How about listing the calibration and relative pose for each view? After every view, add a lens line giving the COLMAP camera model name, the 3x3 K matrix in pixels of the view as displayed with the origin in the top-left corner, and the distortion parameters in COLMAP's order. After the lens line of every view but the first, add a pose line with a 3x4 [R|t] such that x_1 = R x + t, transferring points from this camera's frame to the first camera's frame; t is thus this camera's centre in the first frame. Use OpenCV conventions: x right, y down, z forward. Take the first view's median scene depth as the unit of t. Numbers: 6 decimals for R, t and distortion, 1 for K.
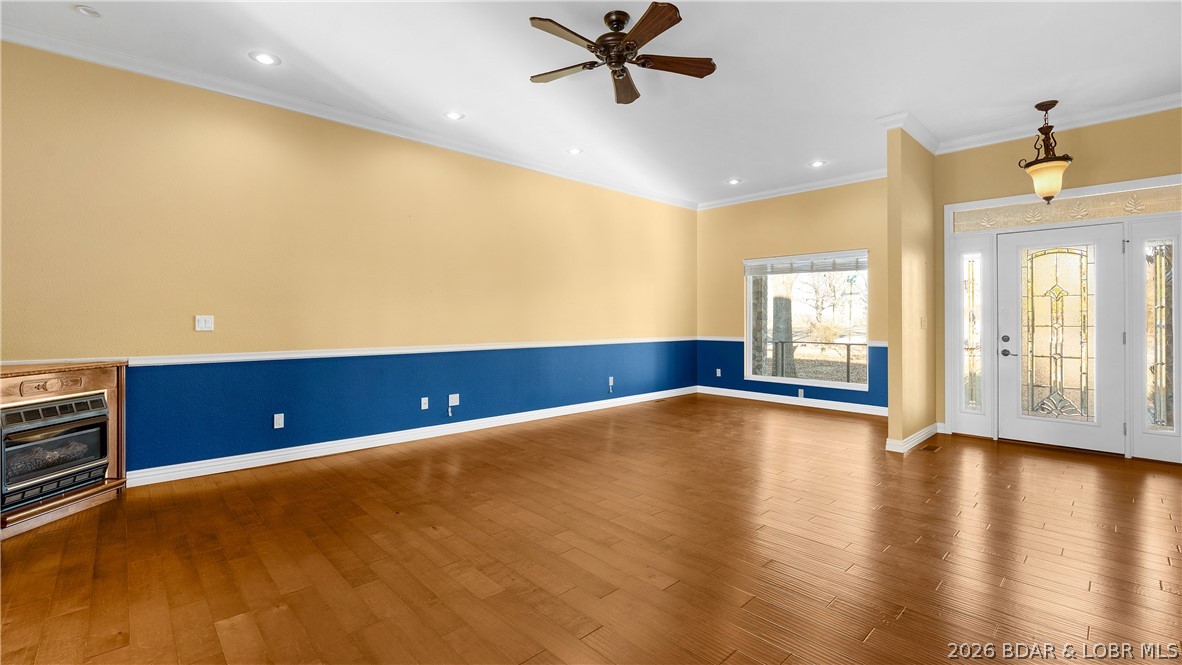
lens RADIAL K [[517.4, 0, 591.0], [0, 517.4, 317.5], [0, 0, 1]] dist [-0.018004, -0.000281]
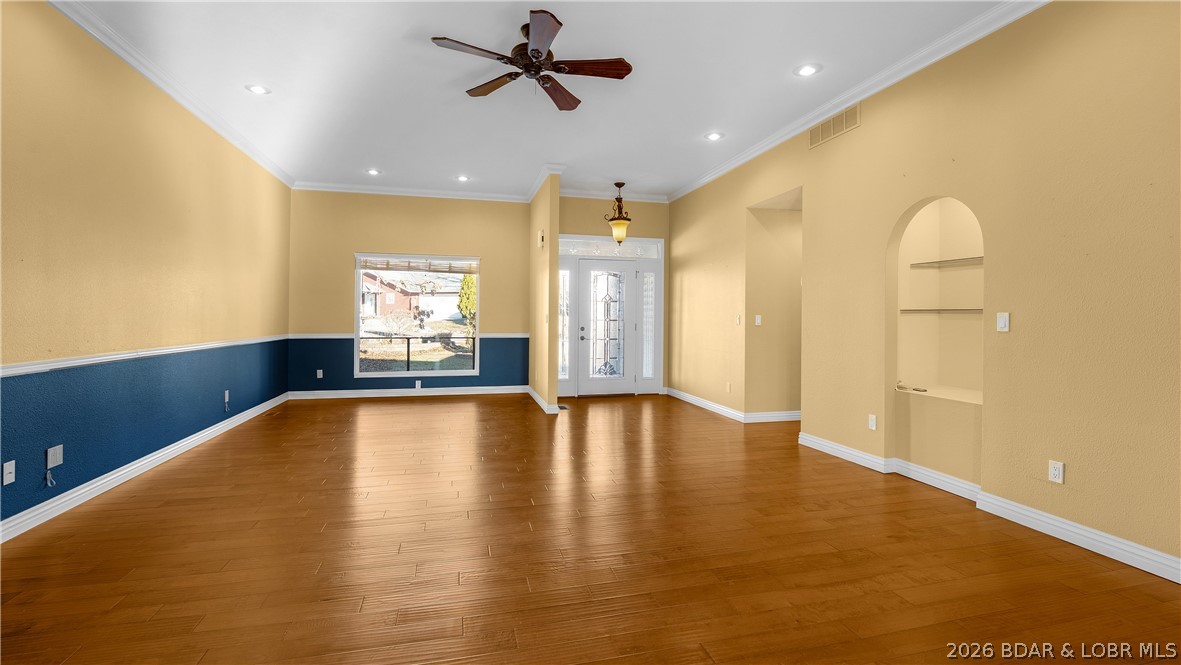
lens RADIAL K [[517.0, 0, 590.5], [0, 517.0, 317.5], [0, 0, 1]] dist [-0.018004, -0.000281]
pose [[0.472712, 0.001069, 0.881216, -0.444820], [-0.007301, 0.999970, 0.002704, 0.003132], [-0.881187, -0.007712, 0.472706, 0.217565]]
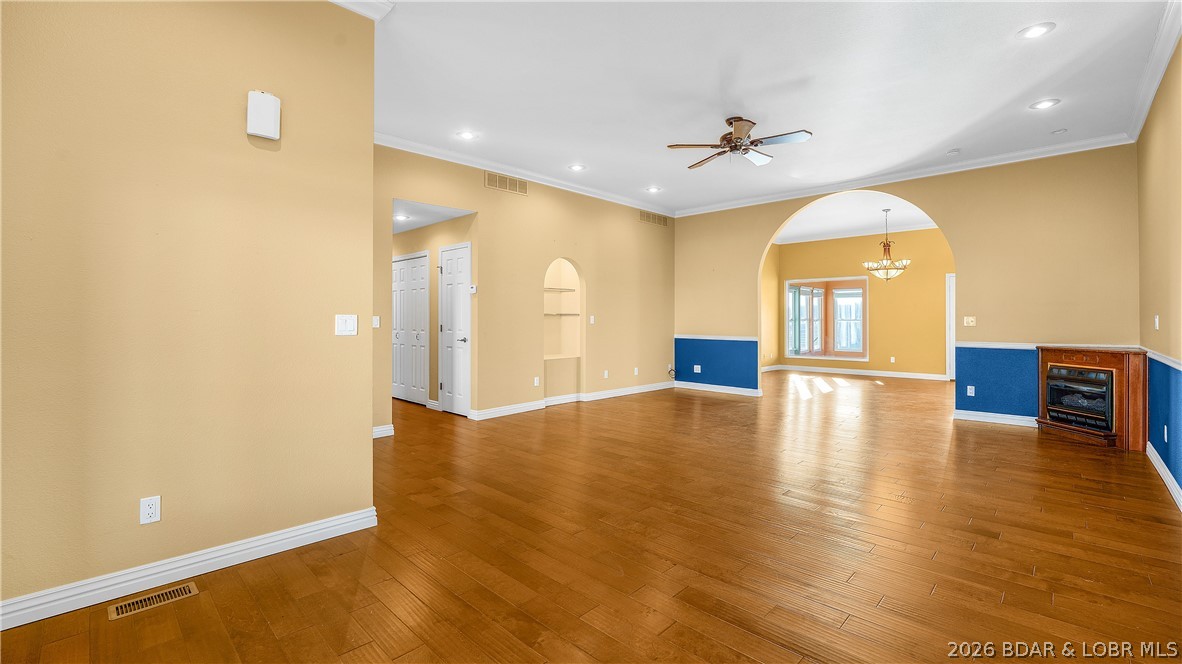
lens RADIAL K [[495.1, 0, 589.7], [0, 495.1, 318.2], [0, 0, 1]] dist [-0.008991, -0.000007]
pose [[-0.997889, 0.002306, -0.064902, 0.306176], [0.002498, 0.999993, -0.002879, 0.005946], [0.064895, -0.003035, -0.997887, 1.322811]]
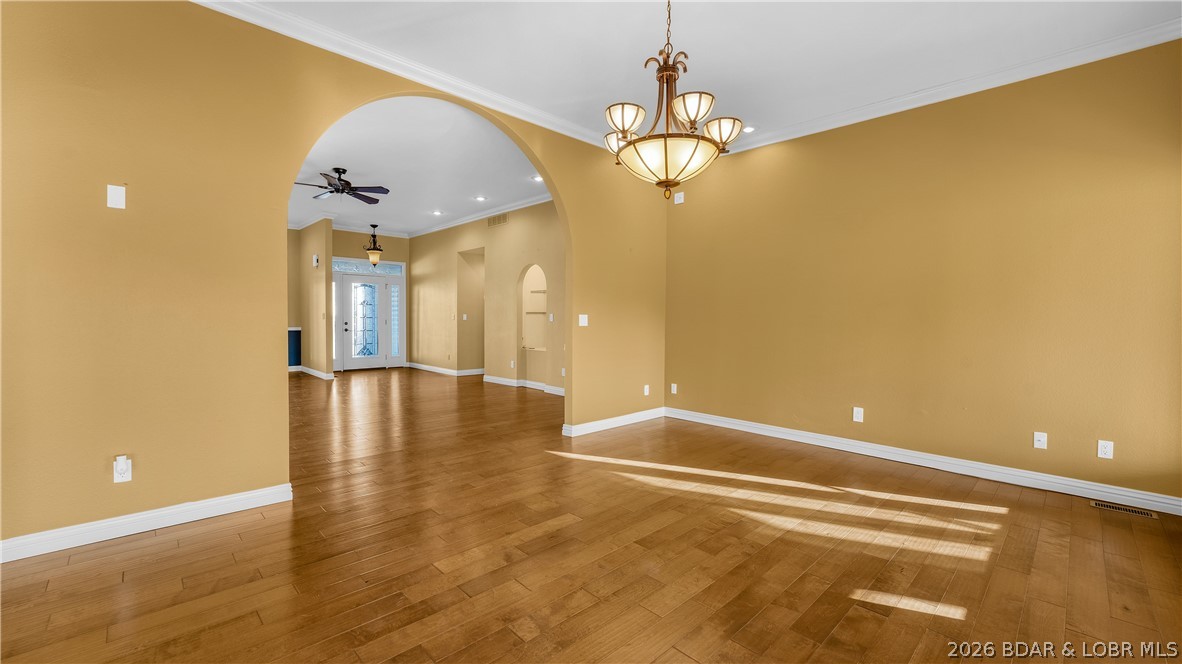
lens RADIAL K [[480.1, 0, 591.3], [0, 480.1, 335.3], [0, 0, 1]] dist [-0.000657, 0.000037]
pose [[-0.024494, -0.035957, 0.999053, -1.048175], [-0.010312, 0.999309, 0.035713, 0.007017], [-0.999647, -0.009428, -0.024848, 0.014608]]
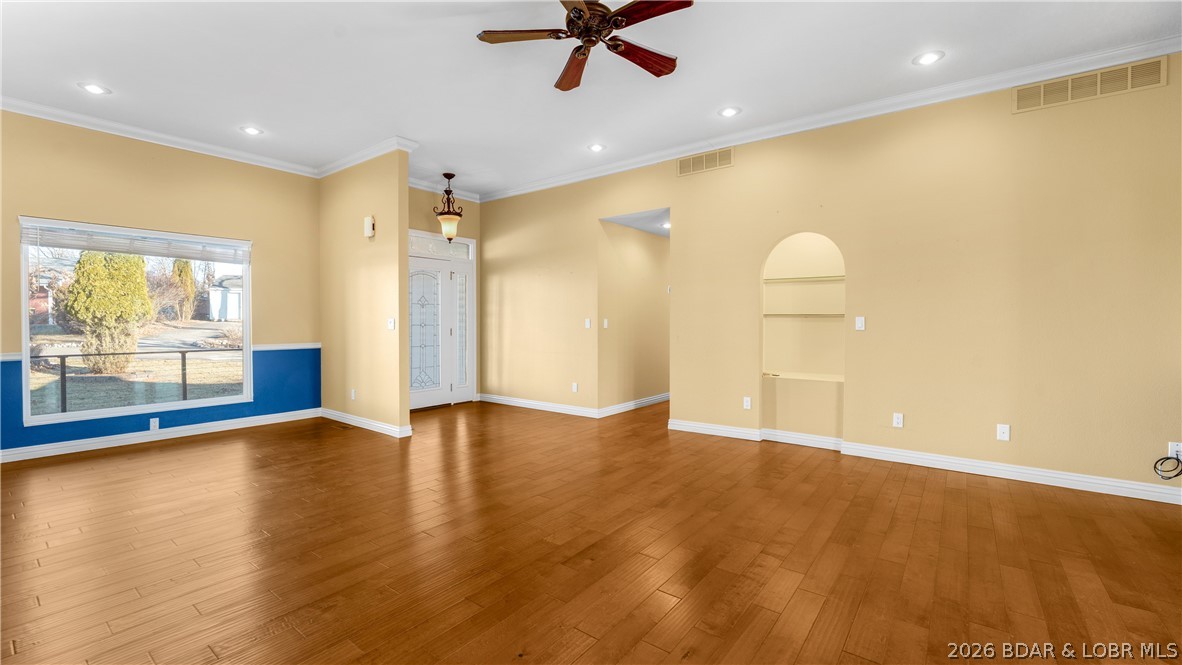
lens RADIAL K [[500.1, 0, 575.2], [0, 500.1, 334.7], [0, 0, 1]] dist [-0.009056, 0.000067]
pose [[-0.161440, -0.028289, 0.986477, -0.447819], [-0.001045, 0.999593, 0.028494, 0.002261], [-0.986882, 0.003570, -0.161404, 0.641448]]
